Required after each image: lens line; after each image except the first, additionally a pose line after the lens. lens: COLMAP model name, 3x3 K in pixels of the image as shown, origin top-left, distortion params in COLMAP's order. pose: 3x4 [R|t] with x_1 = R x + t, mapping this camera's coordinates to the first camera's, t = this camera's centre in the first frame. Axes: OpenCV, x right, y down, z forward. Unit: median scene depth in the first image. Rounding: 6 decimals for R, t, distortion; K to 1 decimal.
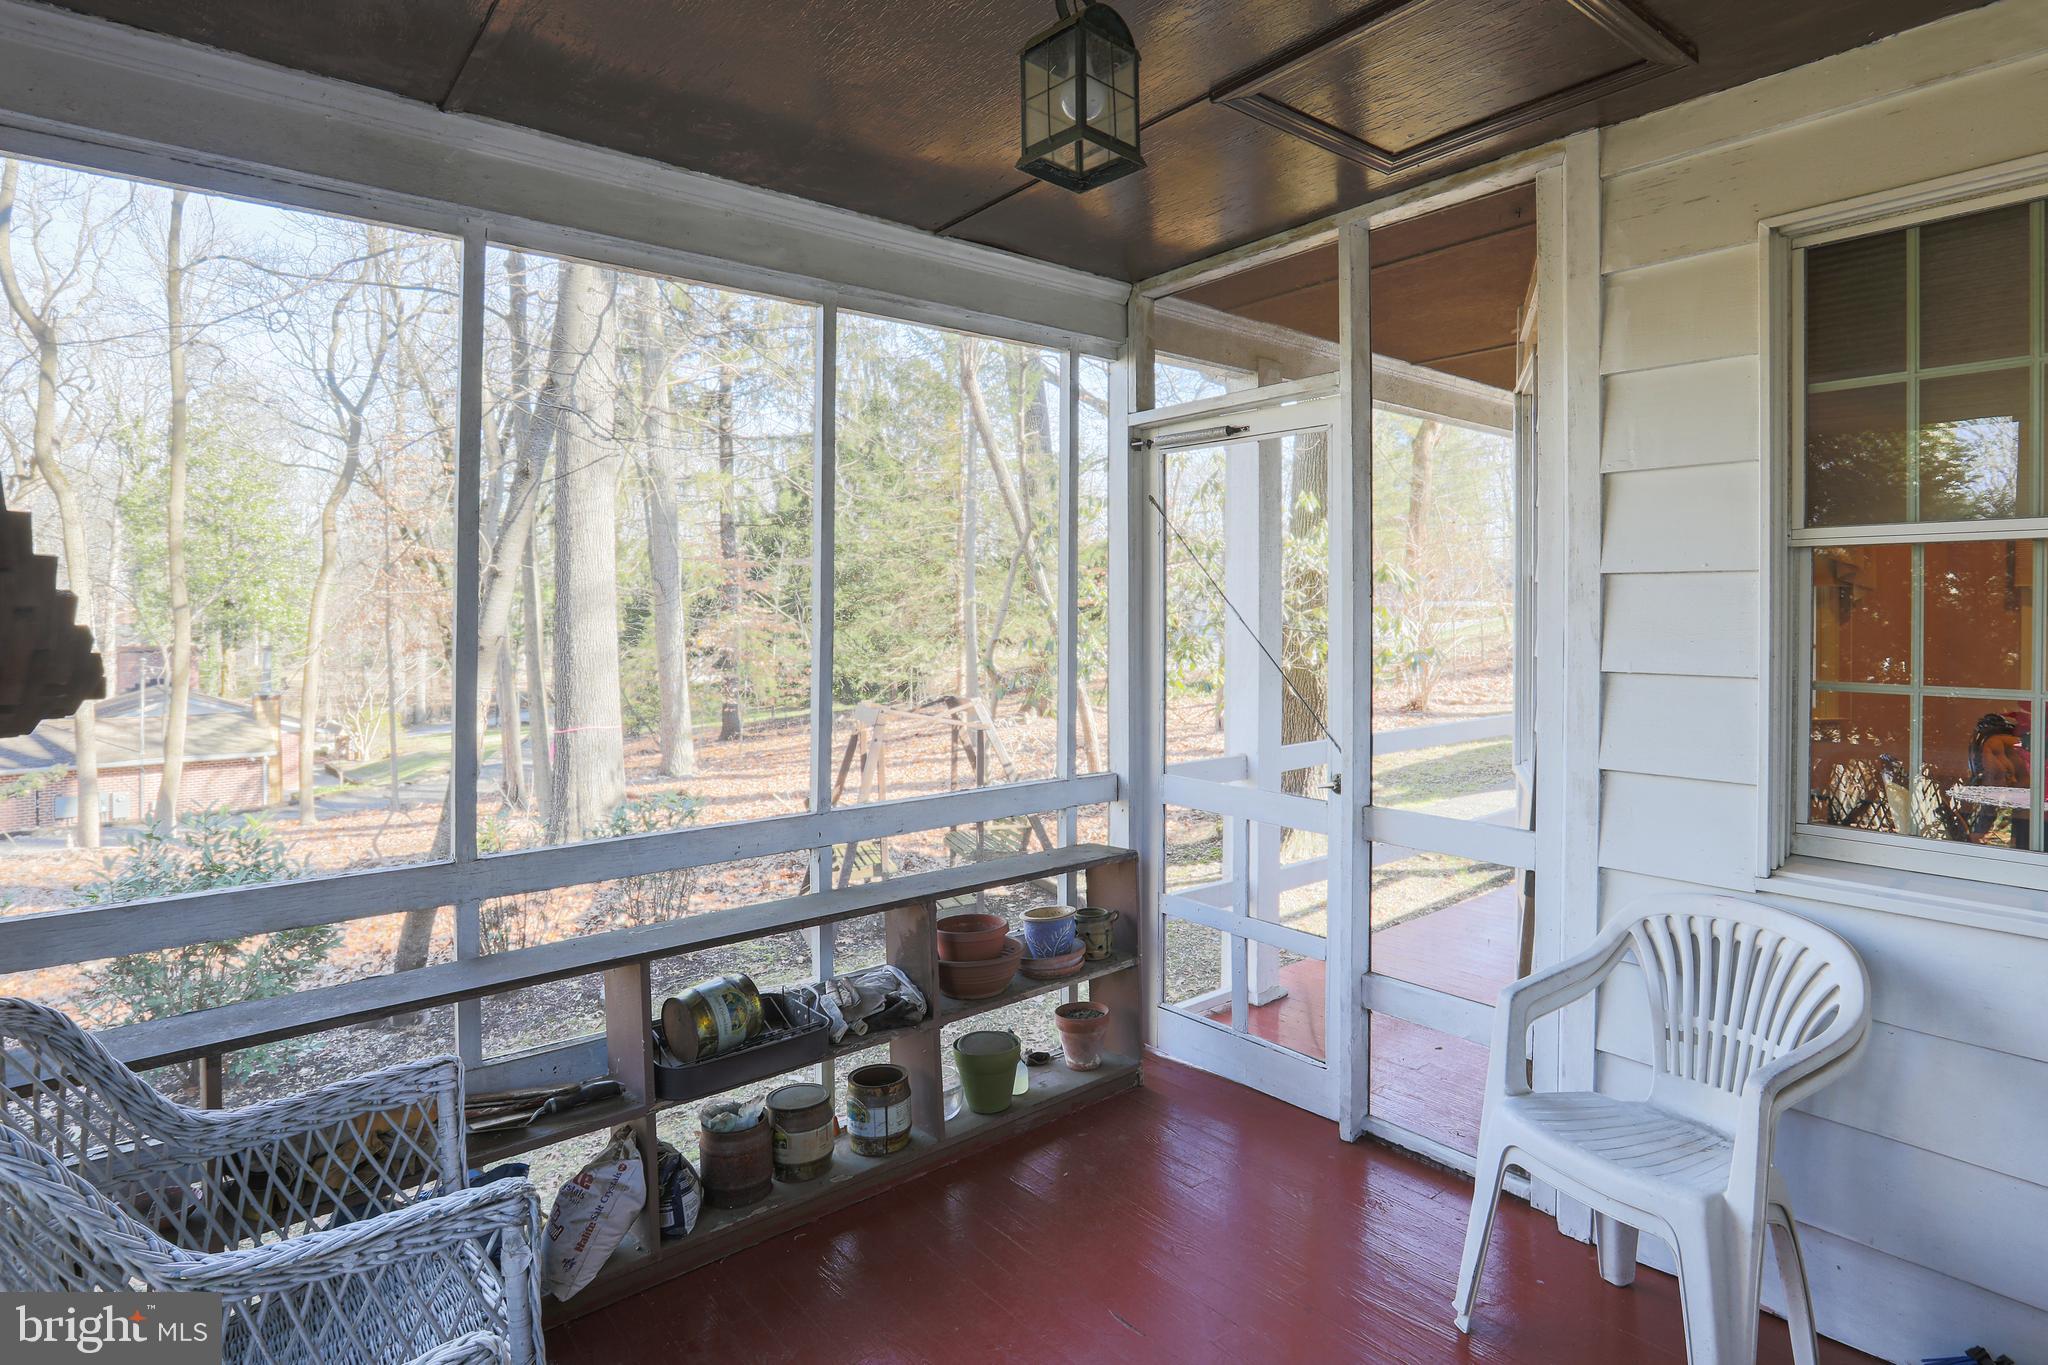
lens RADIAL K [[1051.1, 0, 1043.0], [0, 1051.1, 637.3], [0, 0, 1]] dist [-0.059456, 0.023014]
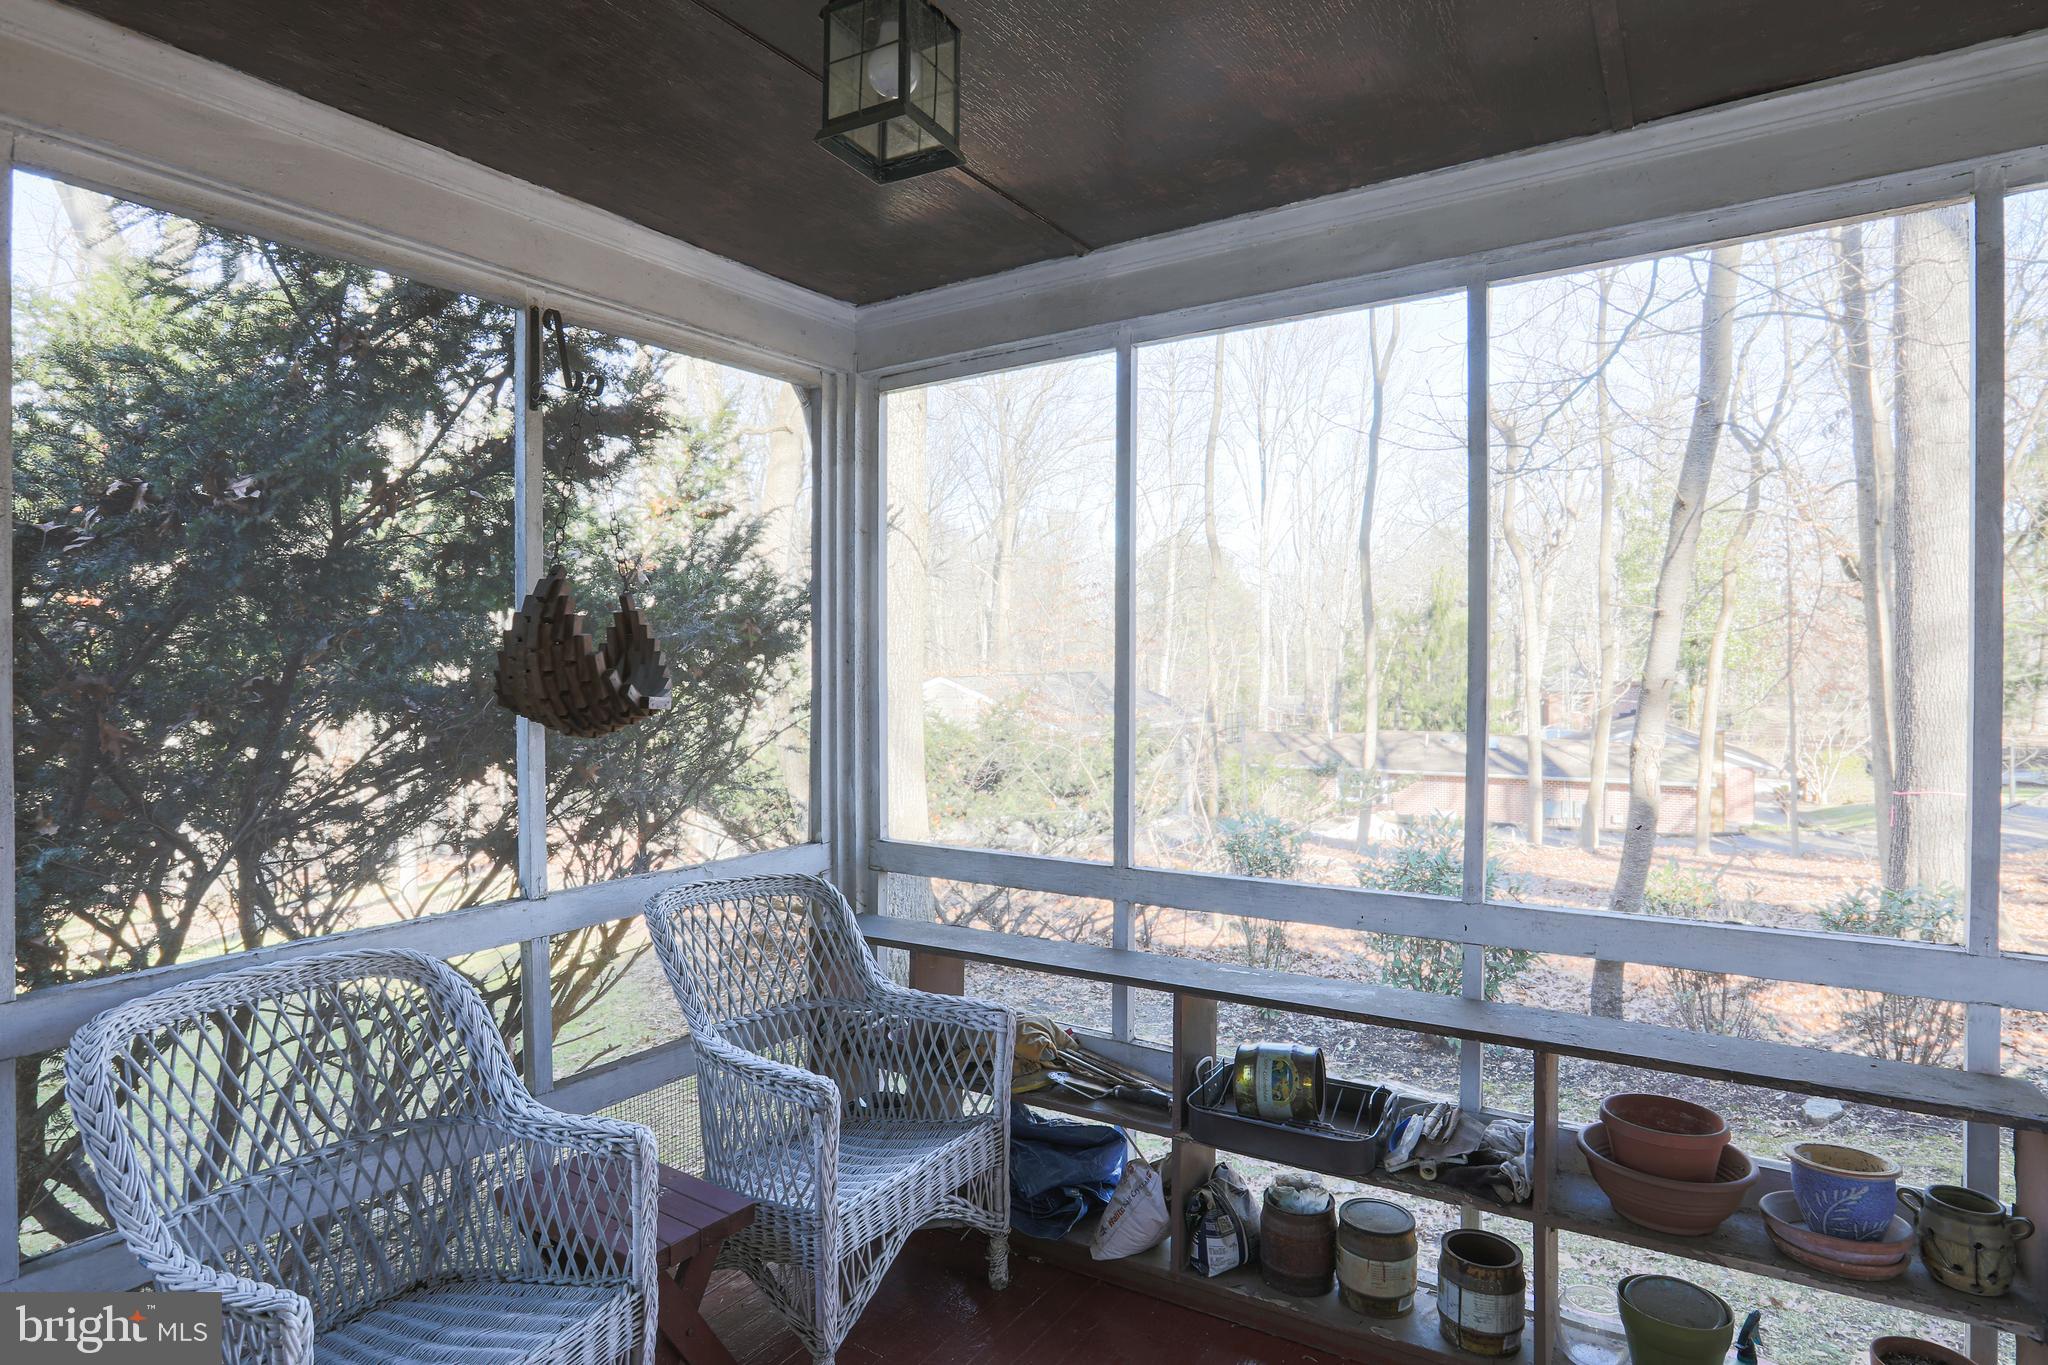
lens RADIAL K [[1061.9, 0, 1085.2], [0, 1061.9, 664.0], [0, 0, 1]] dist [-0.064664, 0.026706]
pose [[0.330371, 0.006636, -0.943828, 0.471862], [-0.017056, 0.999854, 0.001060, -0.015237], [0.943697, 0.015748, 0.330436, 0.444501]]
